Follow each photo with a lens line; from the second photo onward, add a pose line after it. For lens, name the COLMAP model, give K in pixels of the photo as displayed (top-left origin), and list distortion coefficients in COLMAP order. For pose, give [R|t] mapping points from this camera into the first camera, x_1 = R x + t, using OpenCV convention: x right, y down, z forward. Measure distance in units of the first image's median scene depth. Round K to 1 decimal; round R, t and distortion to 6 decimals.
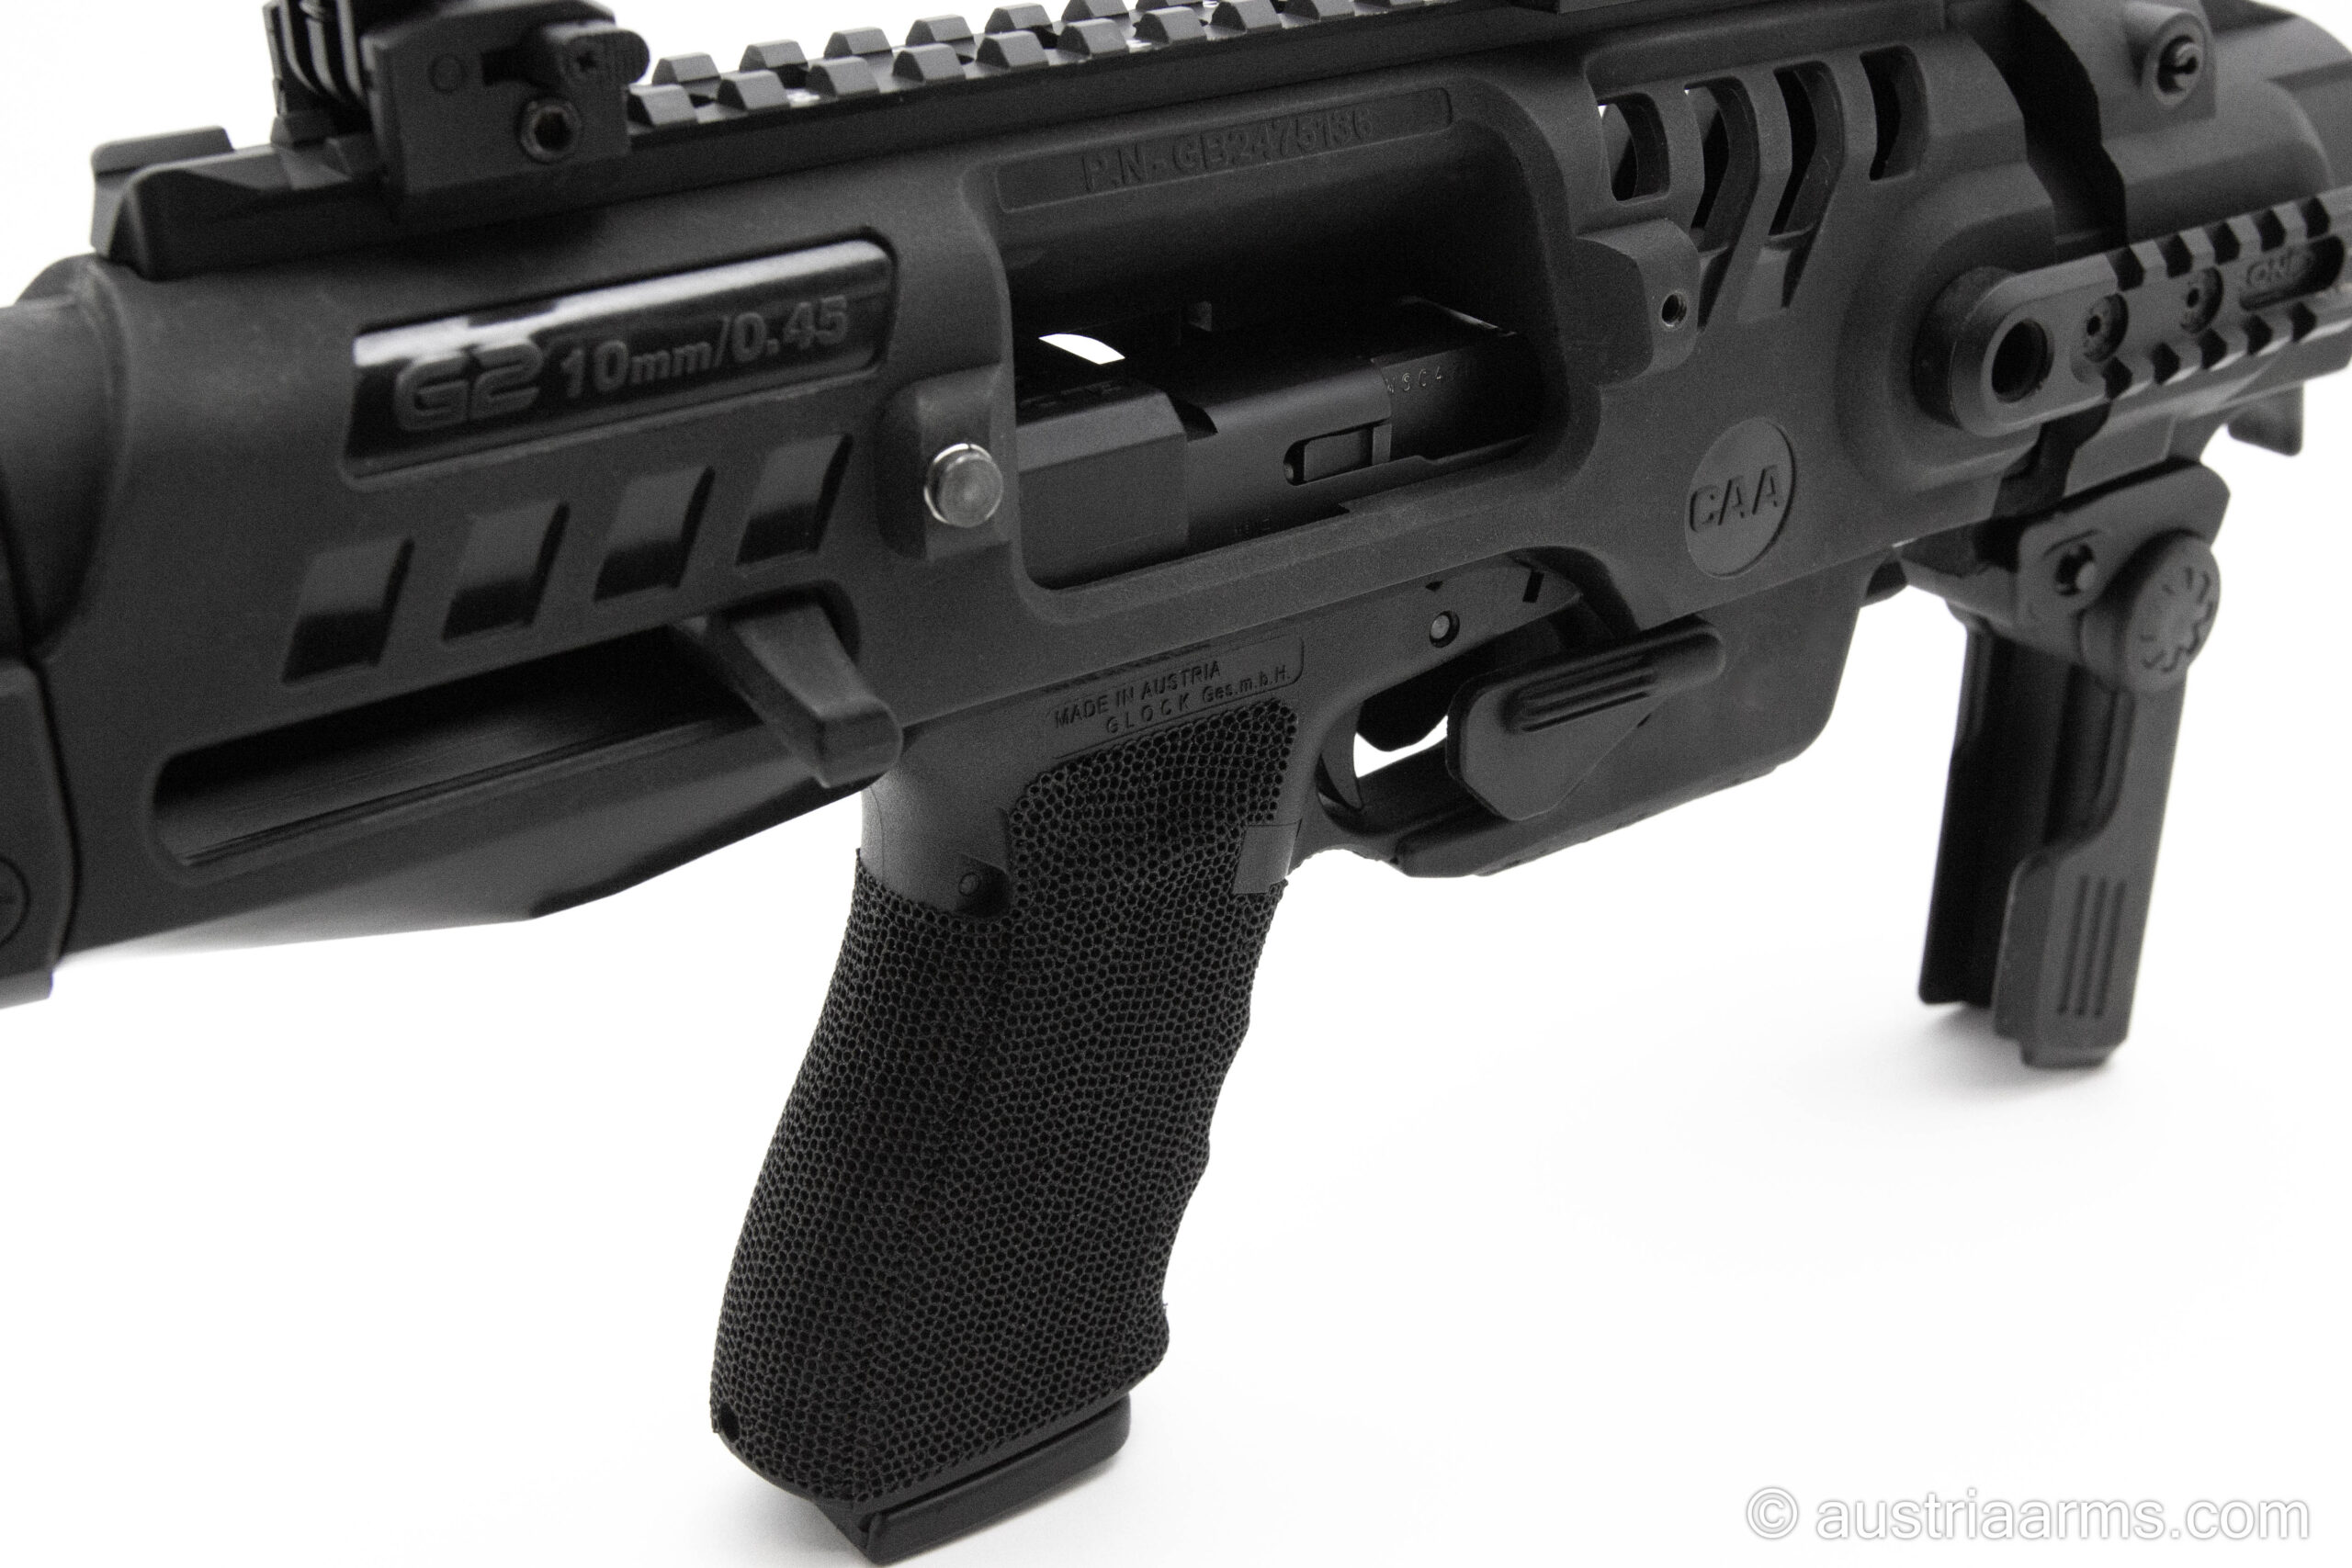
lens RADIAL K [[3074.5, 0, 1176.0], [0, 3074.5, 784.0], [0, 0, 1]] dist [-0.017465, 0.036212]
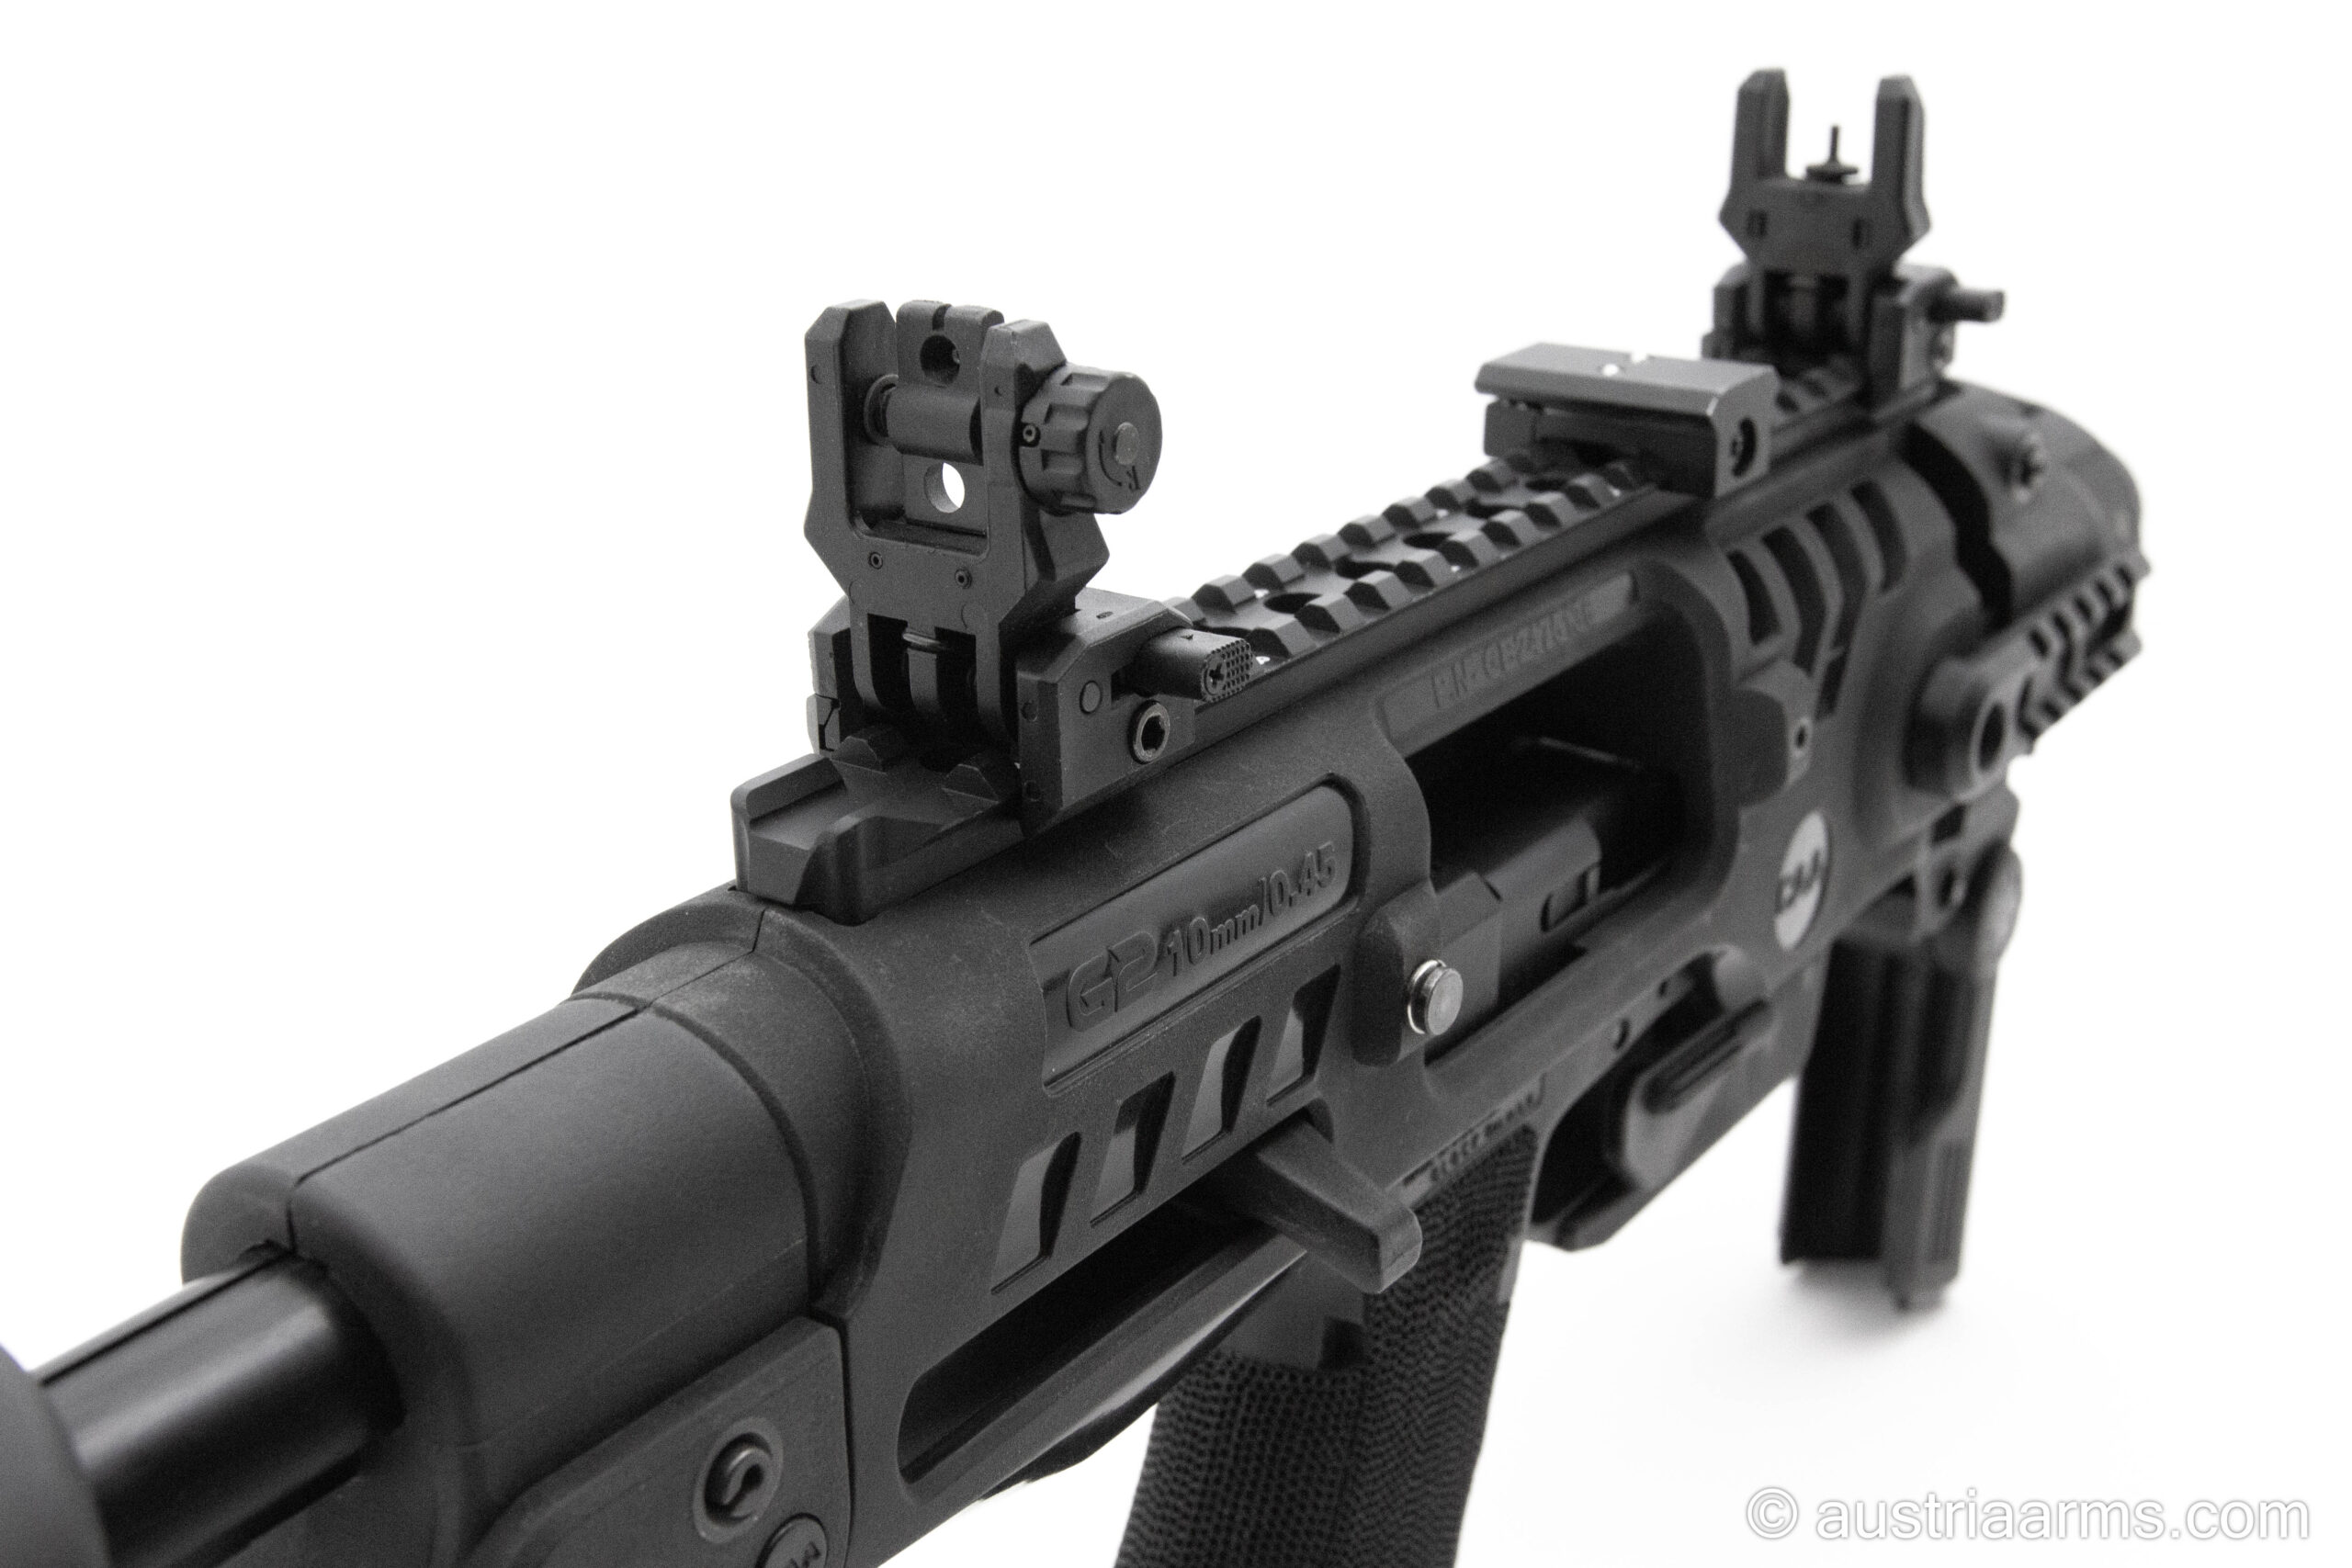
lens RADIAL K [[3074.5, 0, 1176.0], [0, 3074.5, 784.0], [0, 0, 1]] dist [-0.017465, 0.036212]
pose [[0.939338, -0.102688, 0.327261, -0.442579], [0.121956, 0.991775, -0.038852, -0.123520], [-0.320580, 0.076406, 0.944135, -0.008297]]
